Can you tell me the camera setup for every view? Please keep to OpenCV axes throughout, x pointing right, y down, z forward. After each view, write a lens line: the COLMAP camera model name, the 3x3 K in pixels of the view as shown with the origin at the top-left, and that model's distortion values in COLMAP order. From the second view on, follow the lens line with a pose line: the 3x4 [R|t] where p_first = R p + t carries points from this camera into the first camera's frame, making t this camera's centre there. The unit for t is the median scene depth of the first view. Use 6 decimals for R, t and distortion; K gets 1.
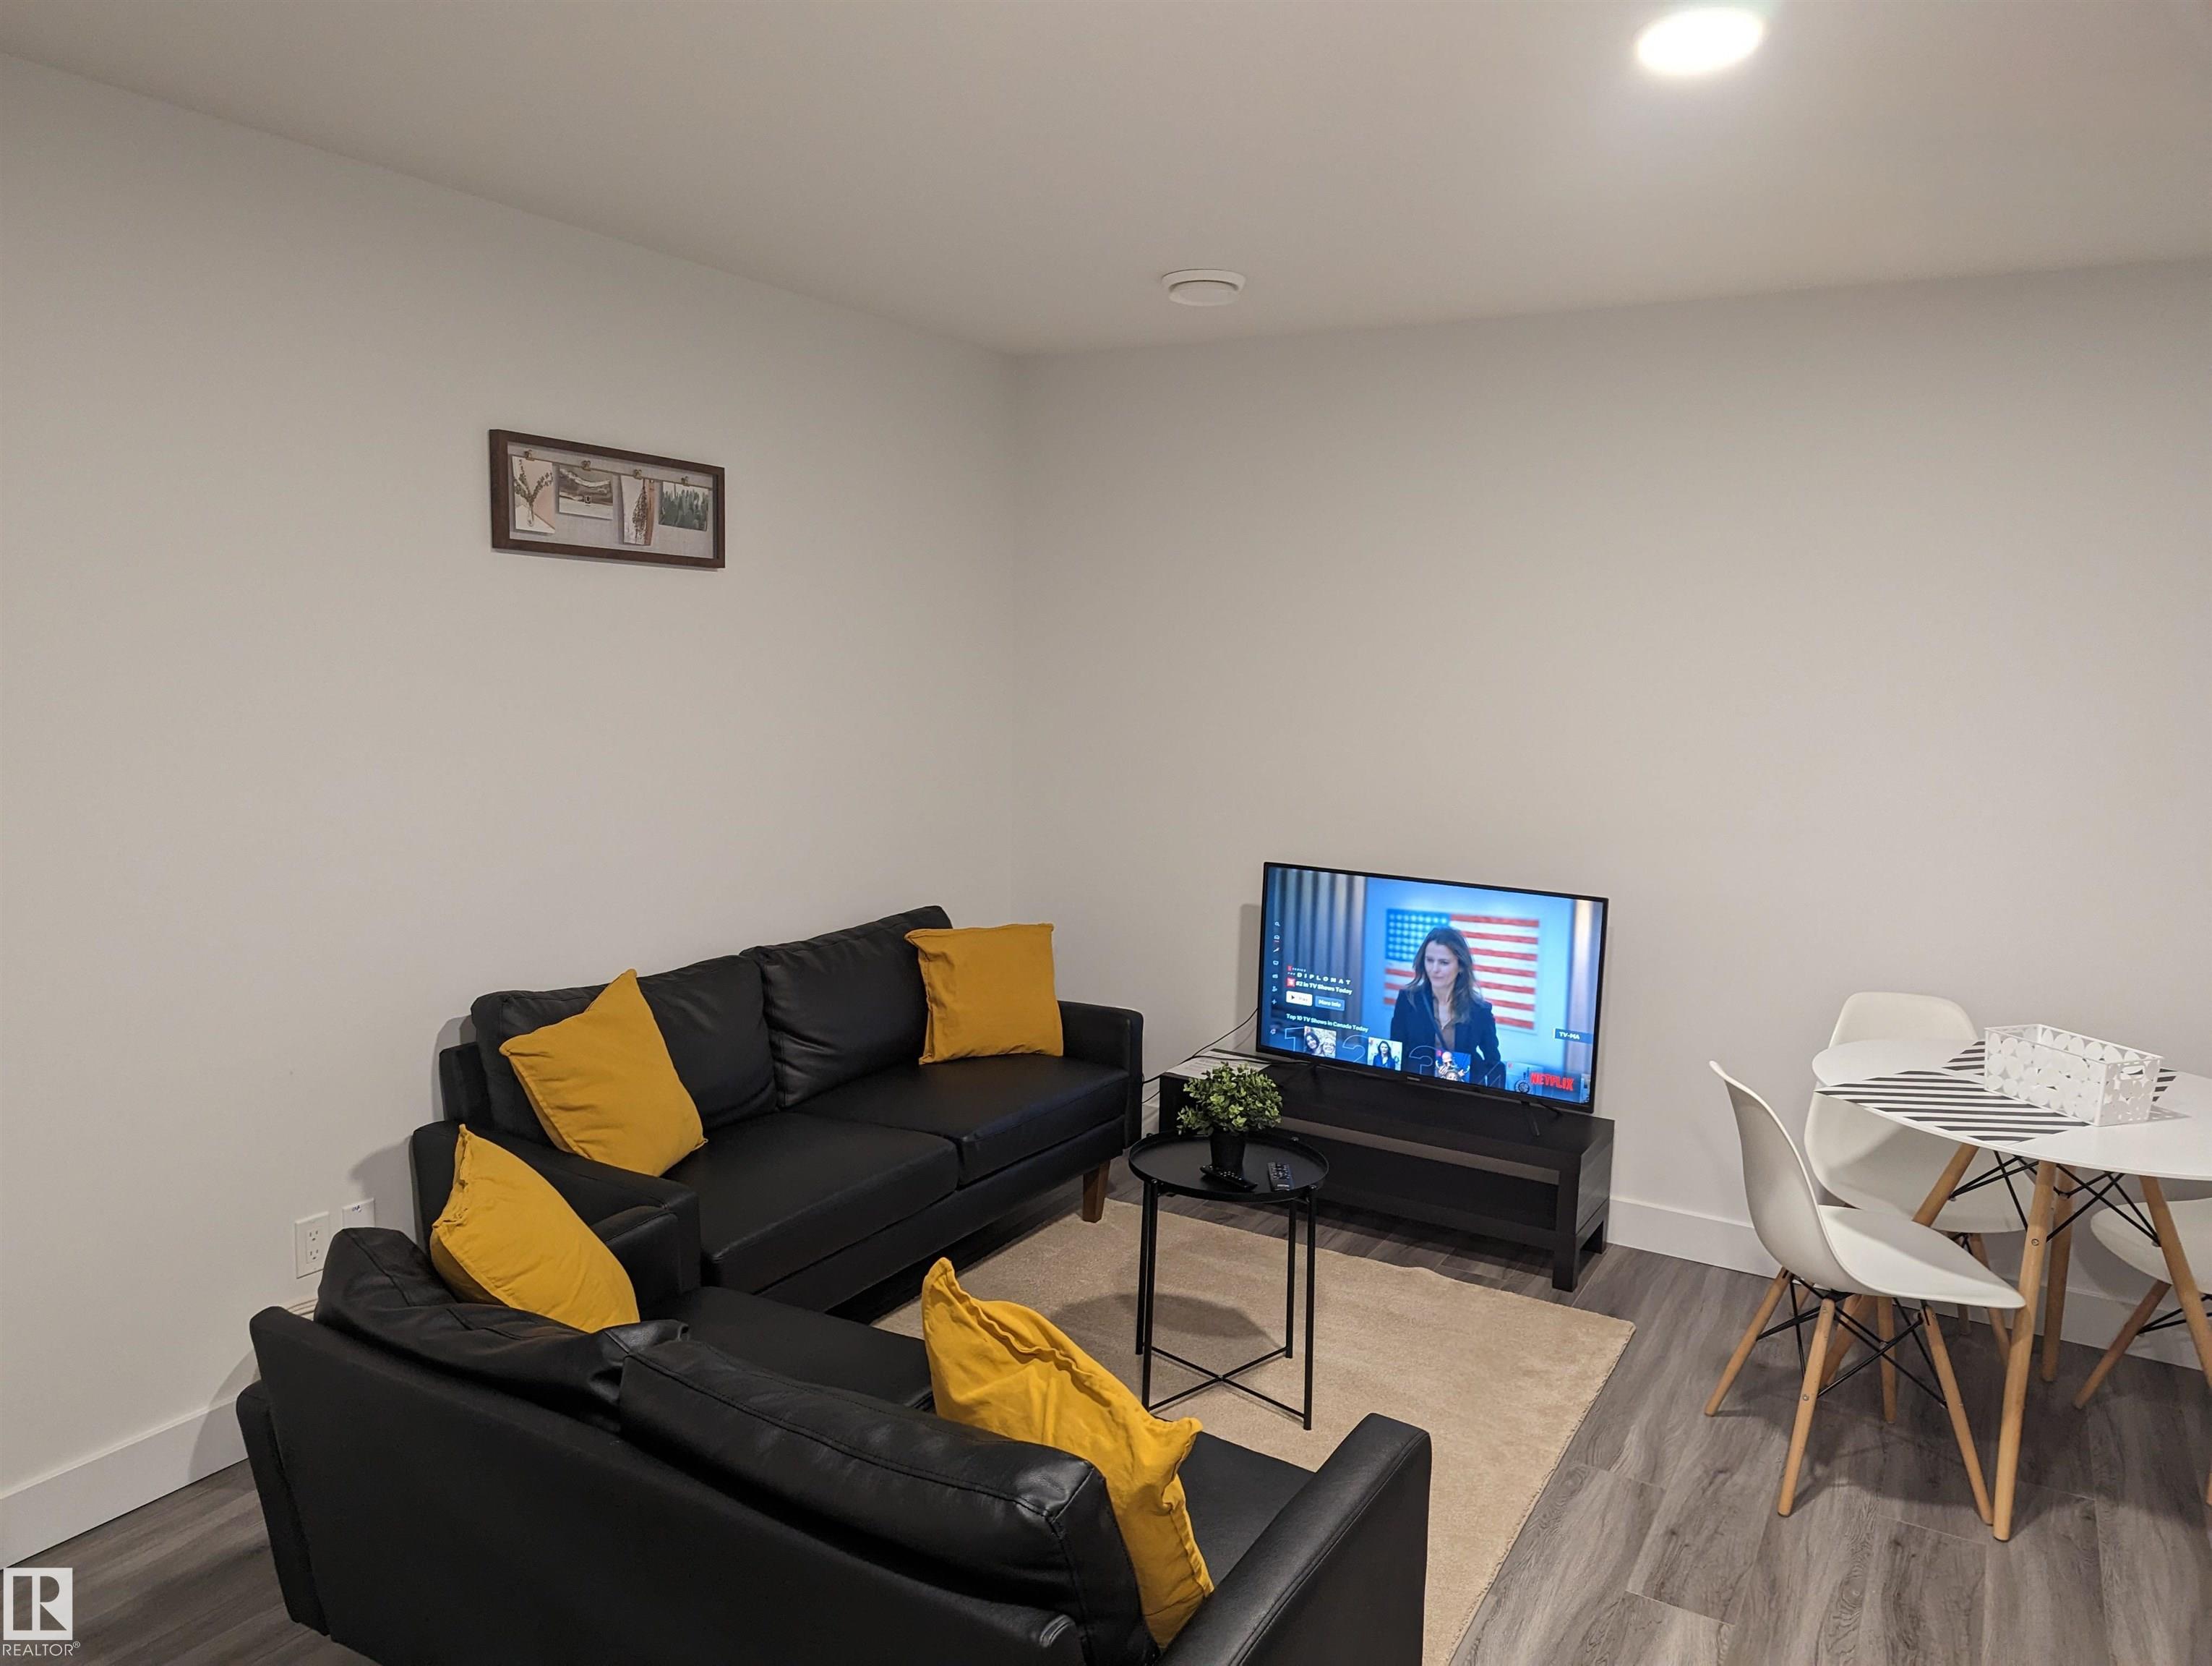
lens RADIAL K [[1554.4, 0, 1106.0], [0, 1554.4, 833.0], [0, 0, 1]] dist [0.080696, -0.068618]
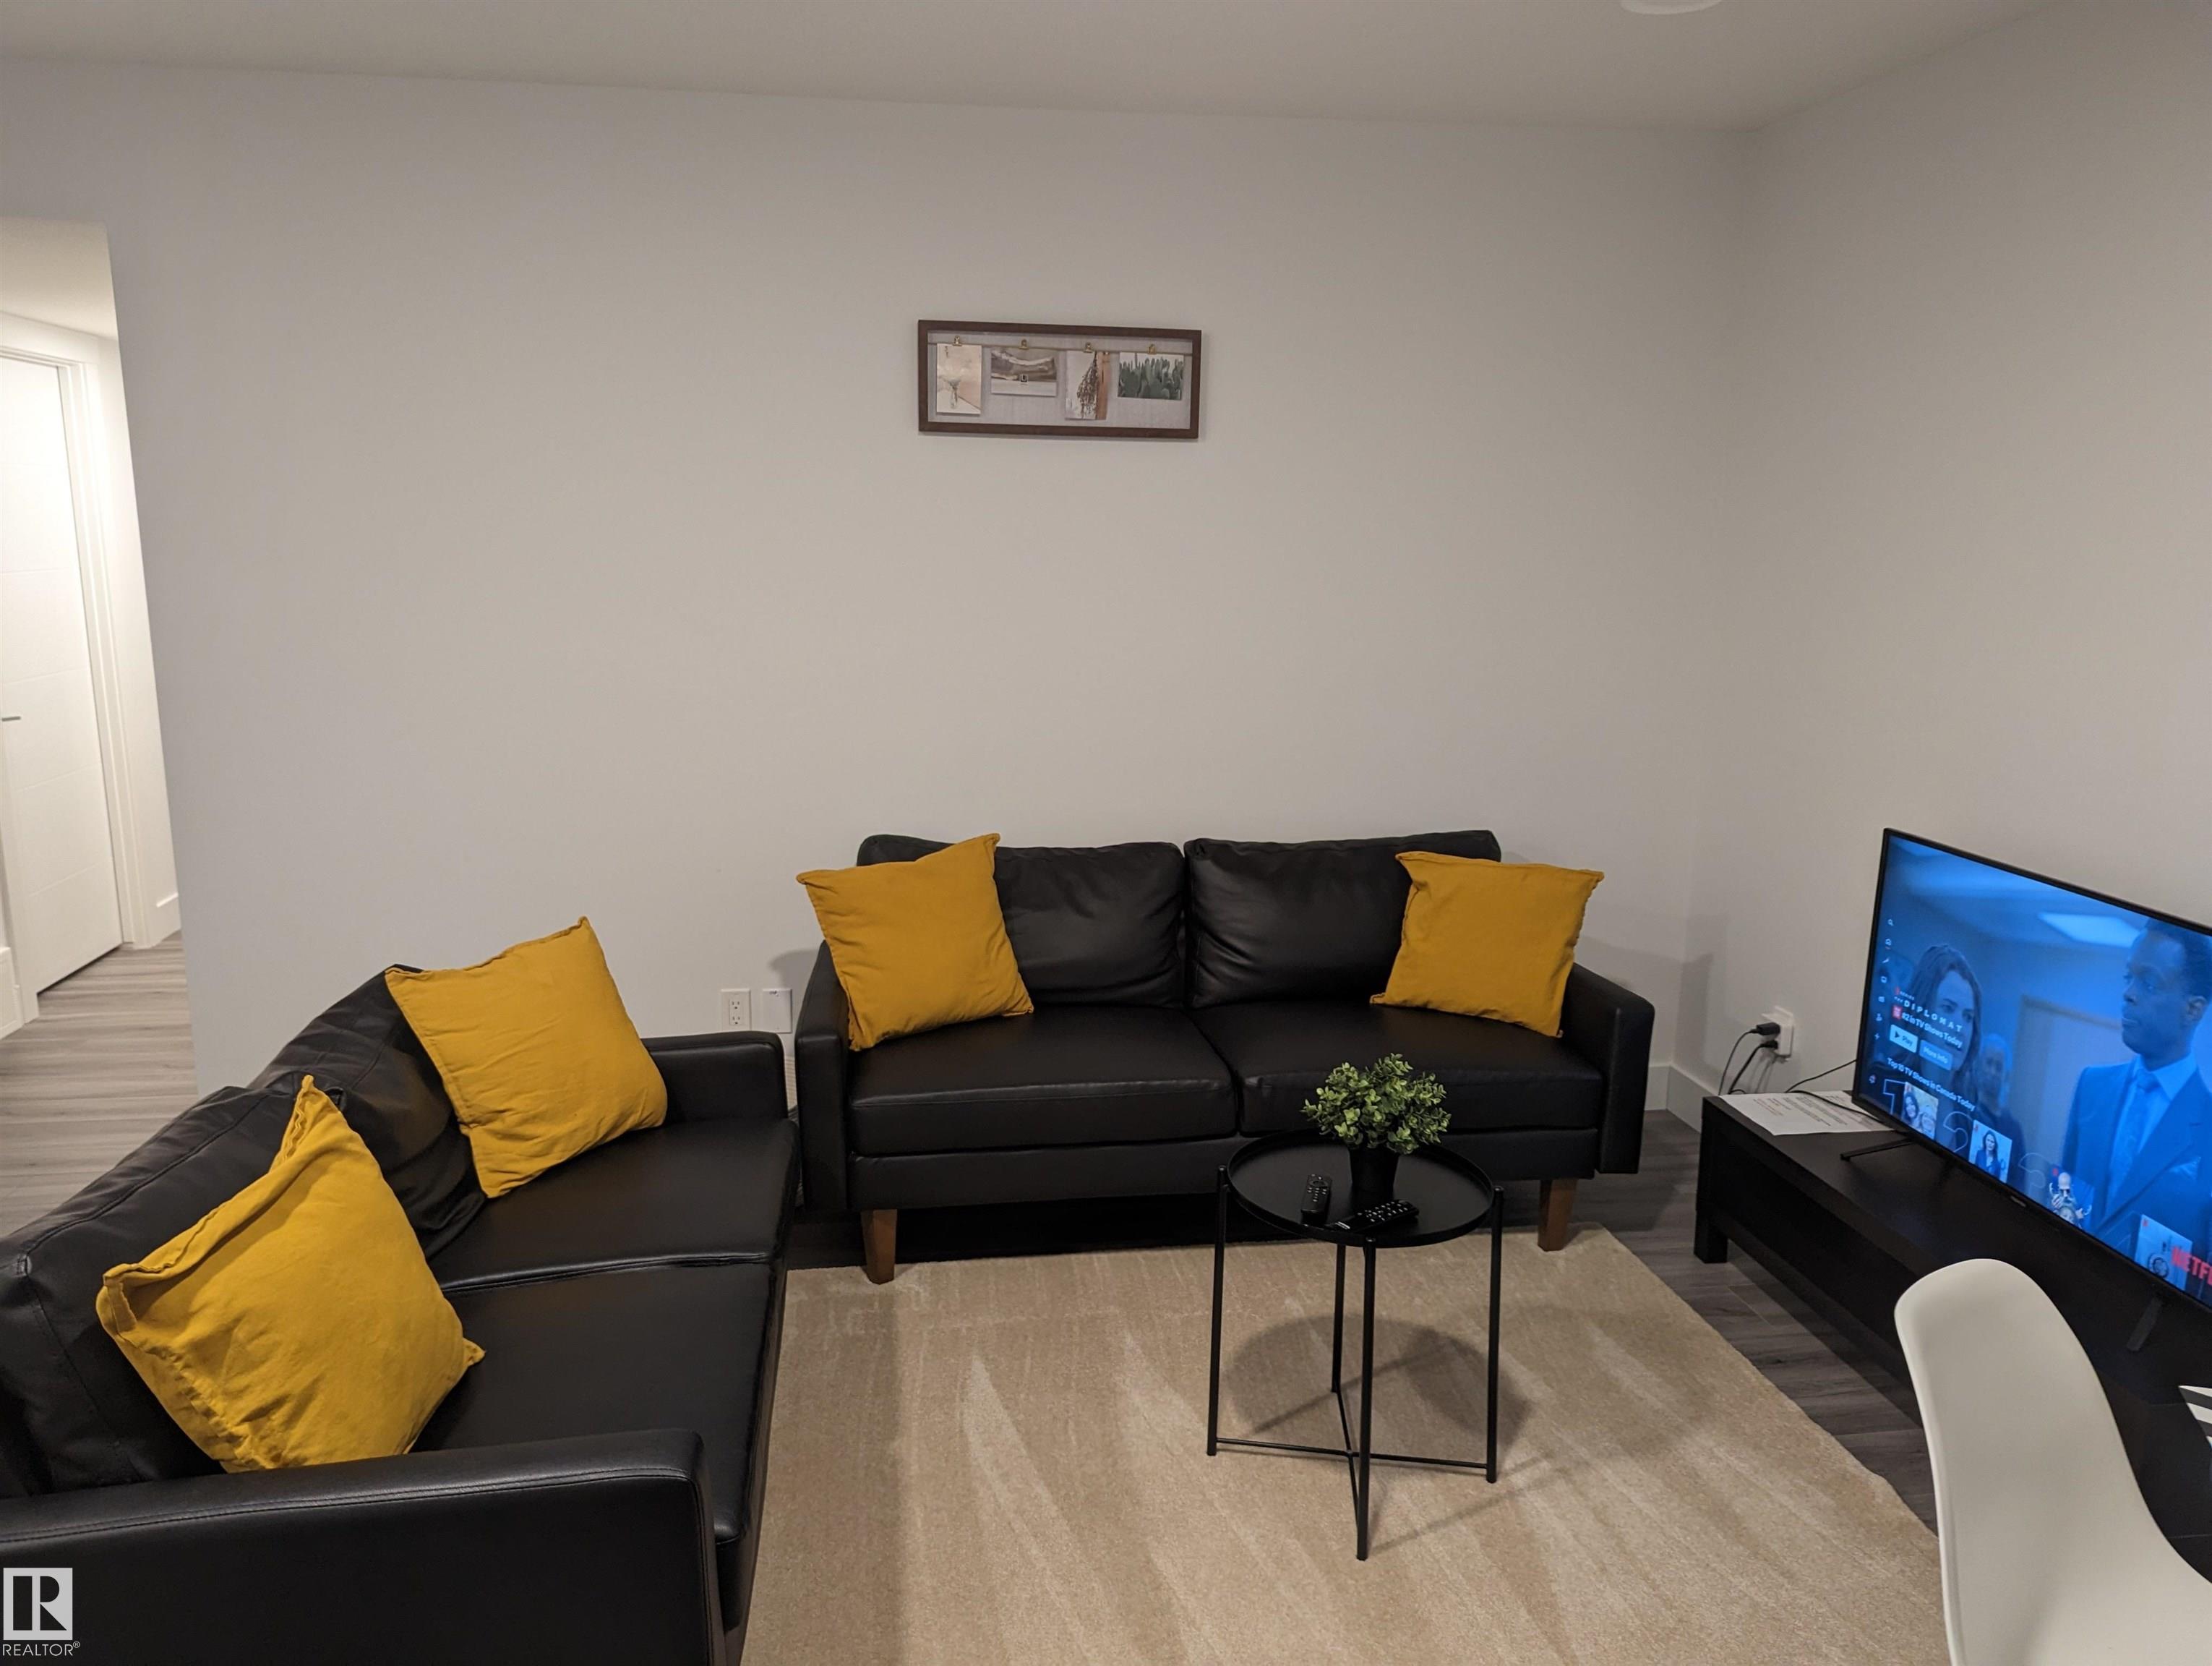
lens RADIAL K [[1557.9, 0, 1106.0], [0, 1557.9, 833.0], [0, 0, 1]] dist [0.038620, -0.052791]
pose [[0.624001, 0.127291, -0.770986, 0.486326], [-0.087874, 0.991816, 0.092629, -0.014998], [0.776467, 0.009949, 0.630080, 0.366837]]
